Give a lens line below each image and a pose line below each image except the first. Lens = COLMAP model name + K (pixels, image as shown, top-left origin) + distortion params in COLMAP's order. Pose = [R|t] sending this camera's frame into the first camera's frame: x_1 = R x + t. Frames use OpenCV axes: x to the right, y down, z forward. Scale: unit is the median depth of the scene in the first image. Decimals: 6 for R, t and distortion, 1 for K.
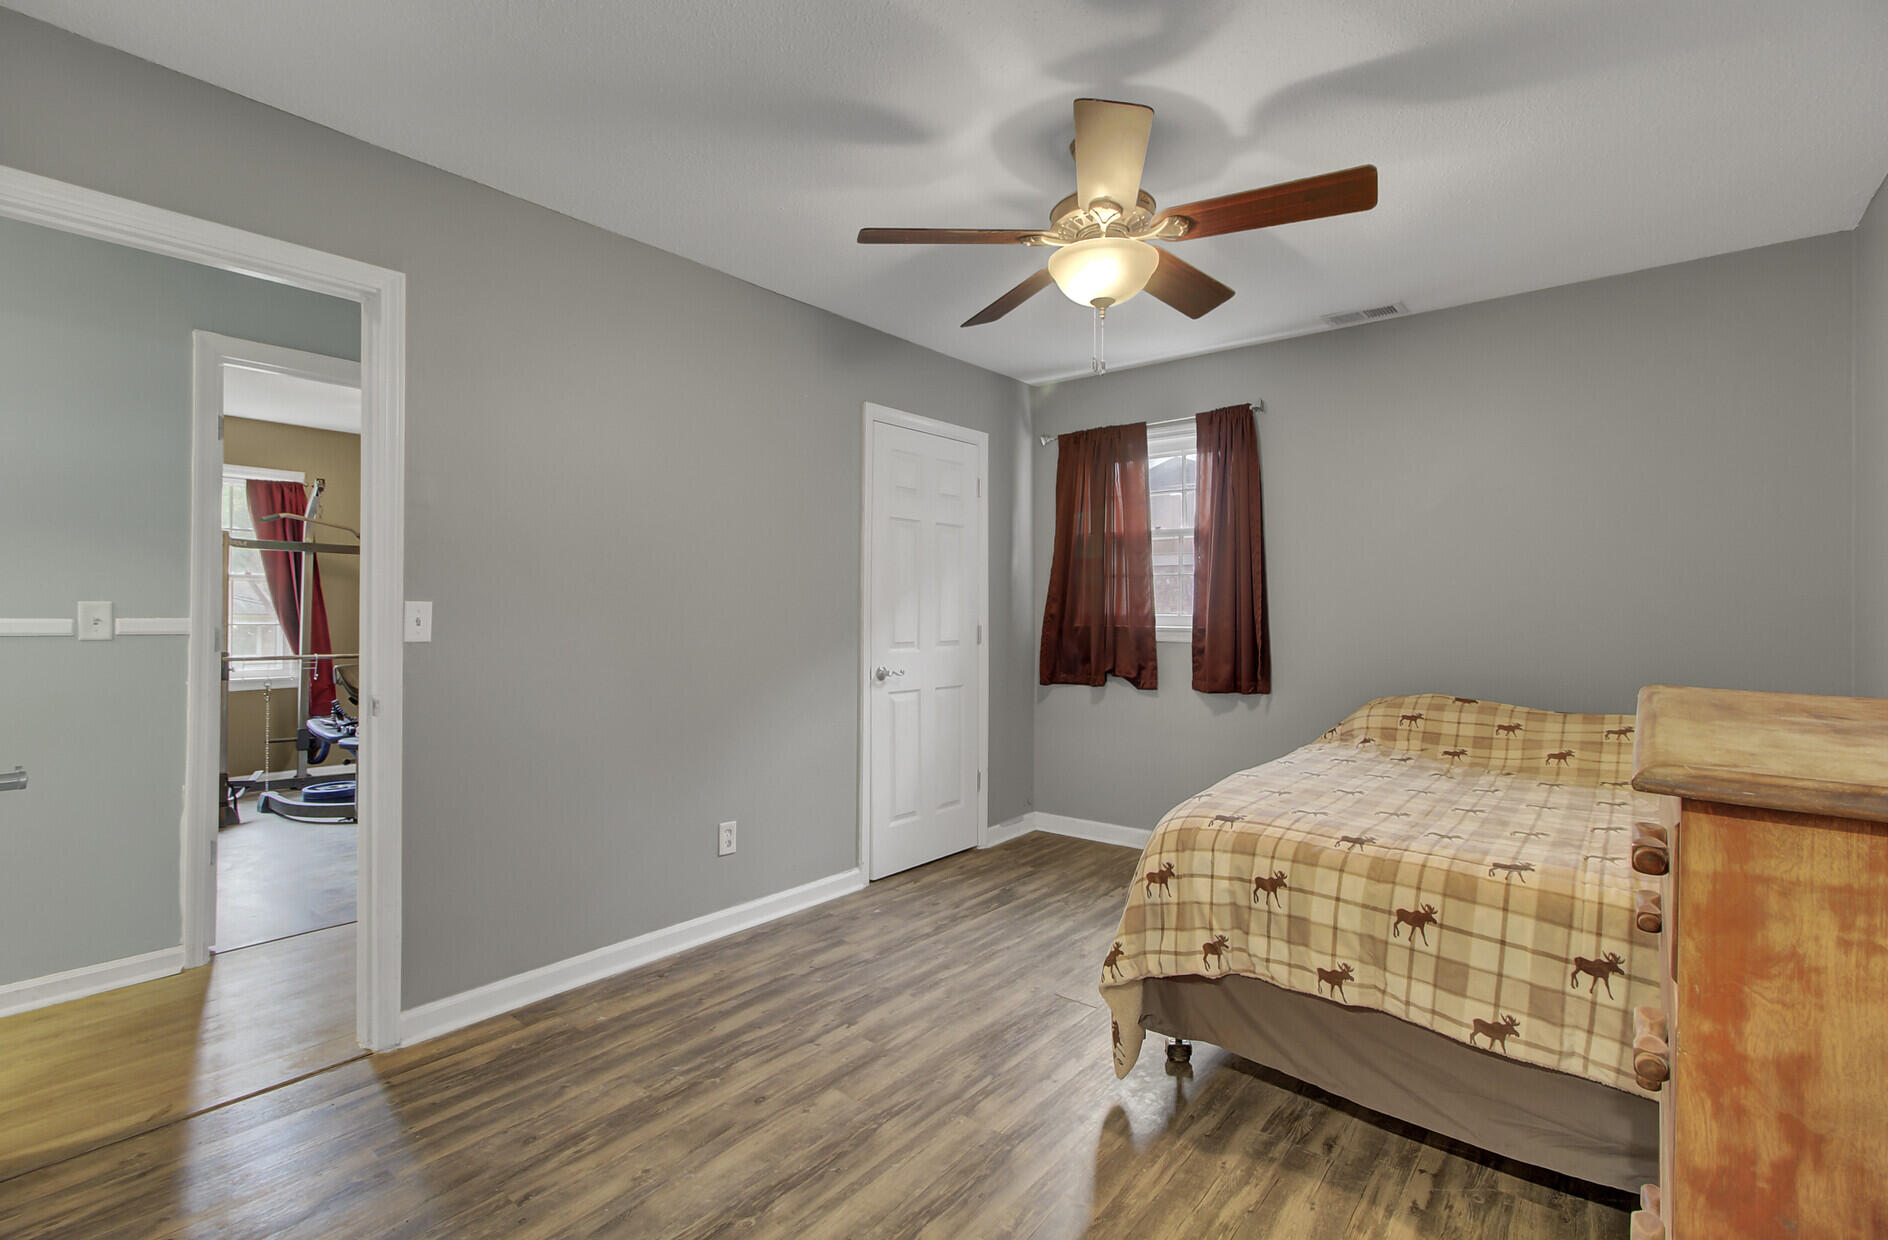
lens RADIAL K [[865.7, 0, 939.4], [0, 865.7, 610.2], [0, 0, 1]] dist [0.000444, 0.000646]
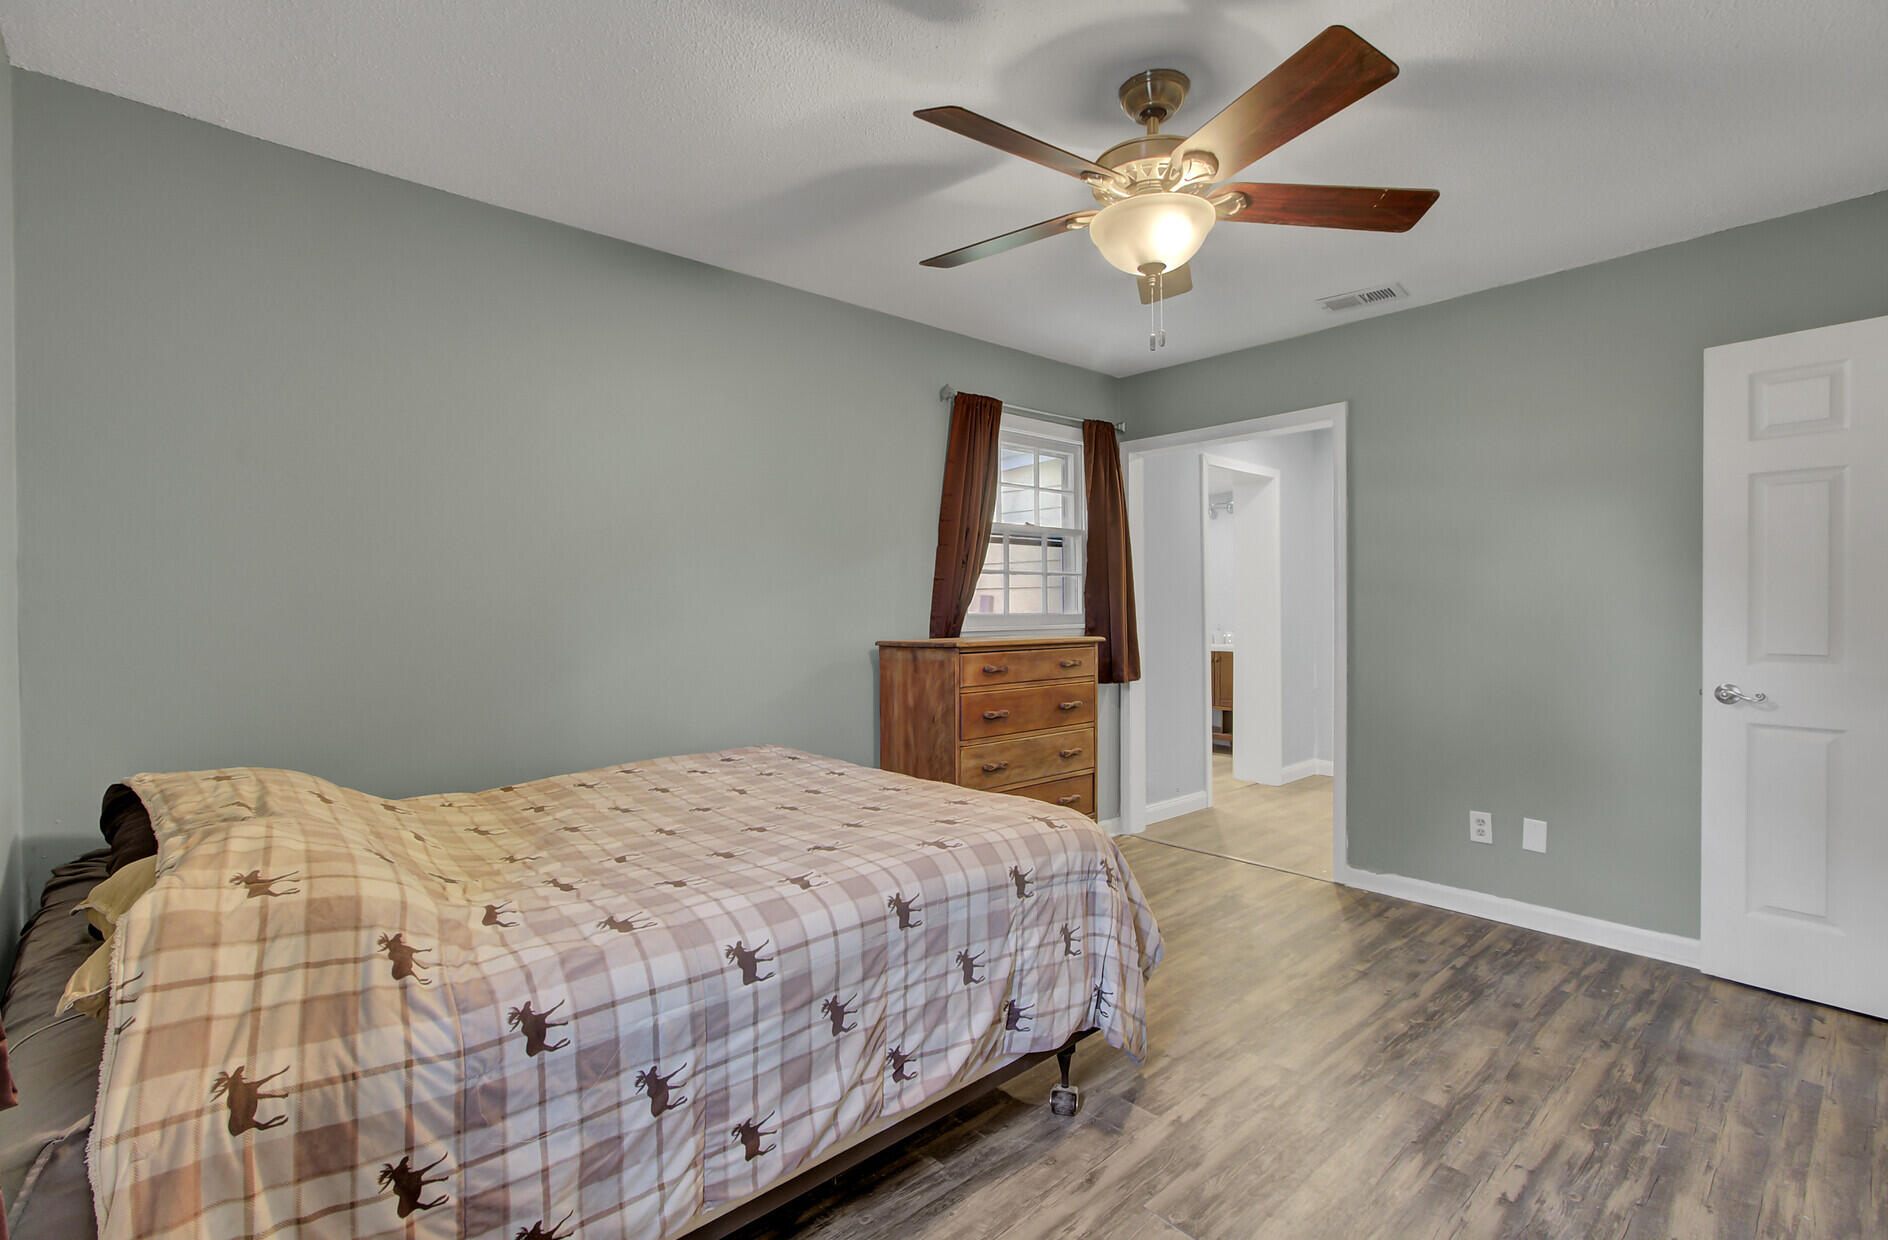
lens RADIAL K [[865.7, 0, 939.4], [0, 865.7, 610.2], [0, 0, 1]] dist [0.000444, 0.000646]
pose [[-0.987969, 0.001539, 0.154644, 0.248845], [0.001673, 0.999998, 0.000739, -0.008843], [-0.154642, 0.000989, -0.987970, 1.783732]]
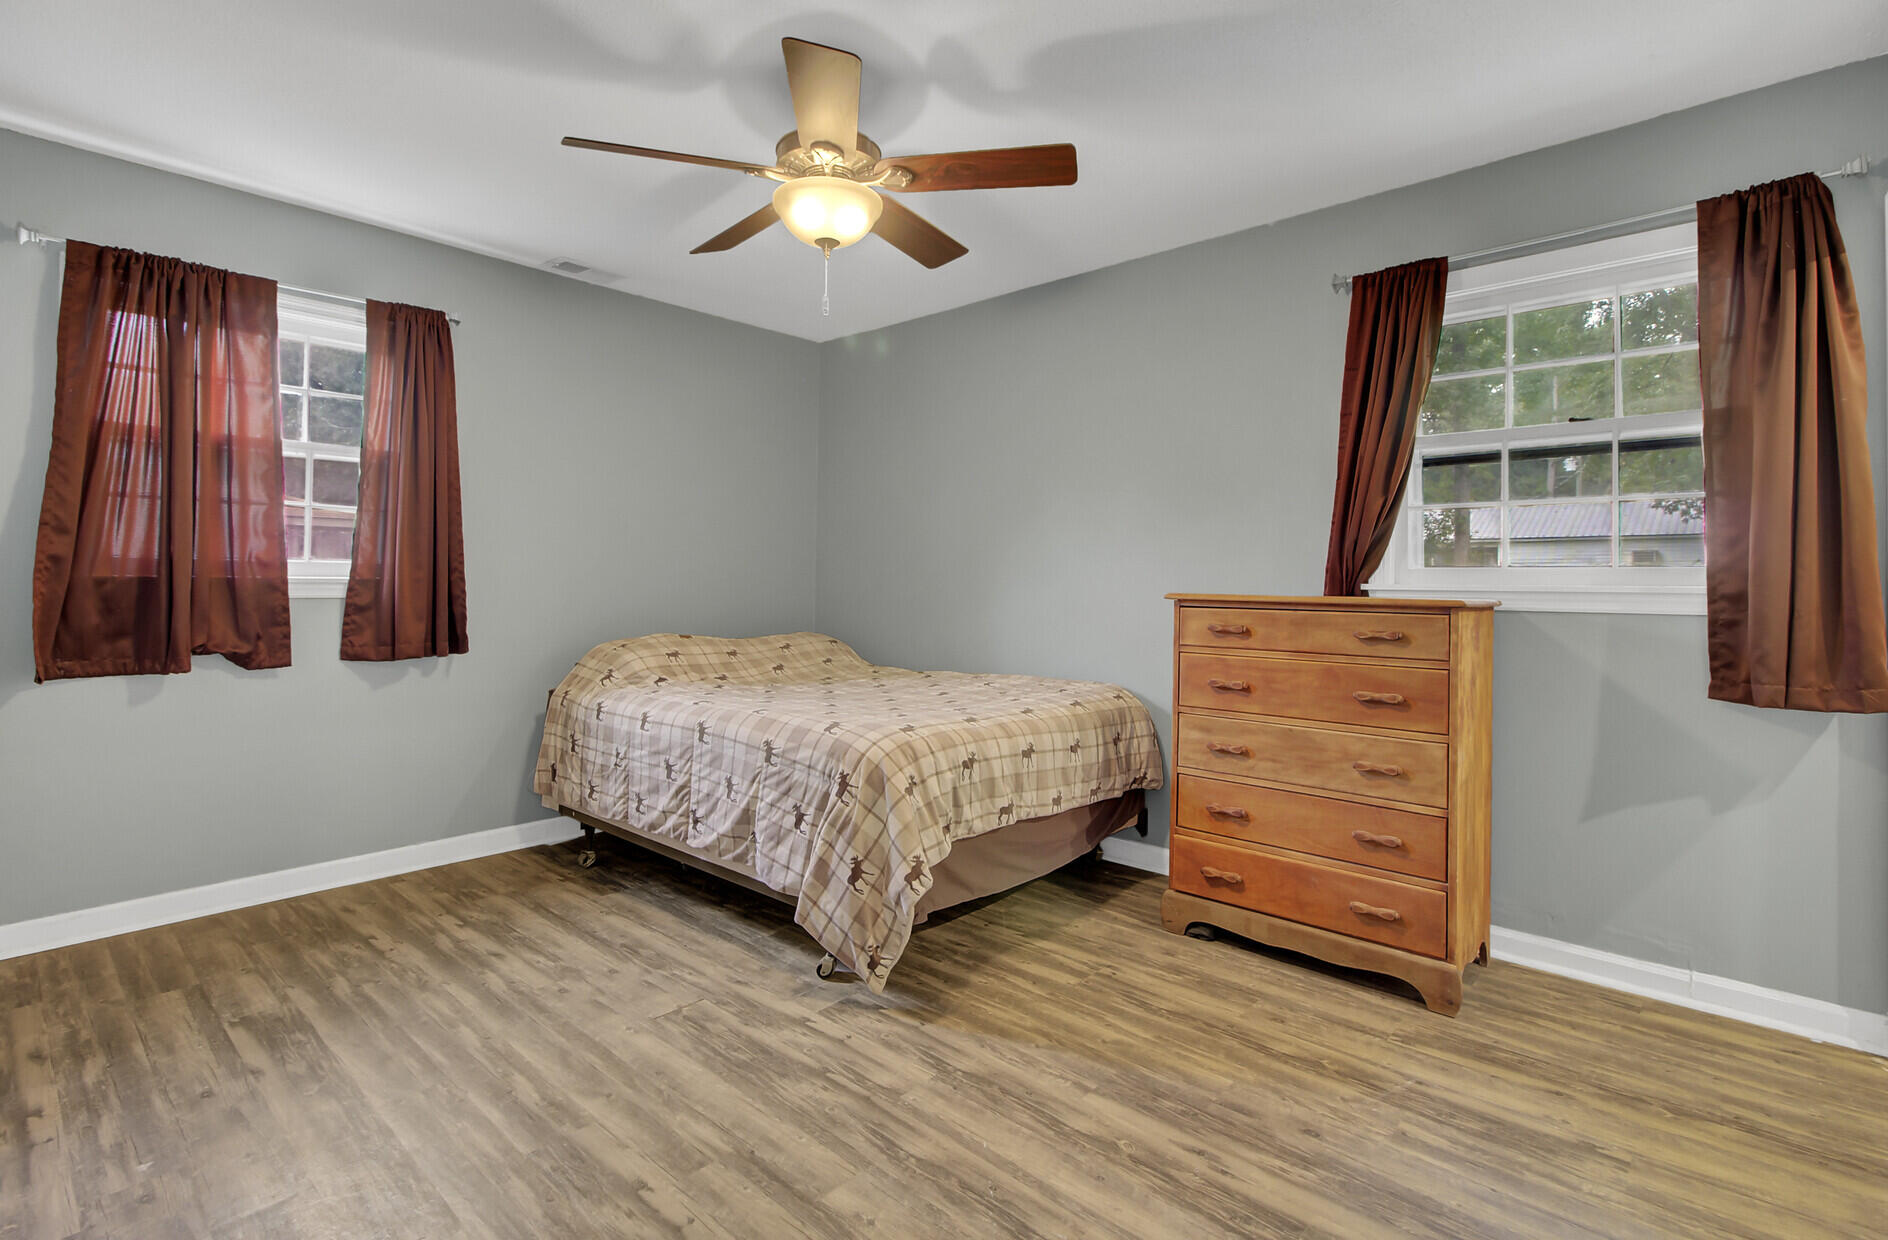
lens RADIAL K [[875.6, 0, 936.3], [0, 875.6, 574.6], [0, 0, 1]] dist [-0.002755, -0.000211]
pose [[0.050516, 0.002742, 0.998720, -0.744798], [-0.011130, 0.999936, -0.002183, 0.021942], [-0.998661, -0.011006, 0.050543, 0.755813]]
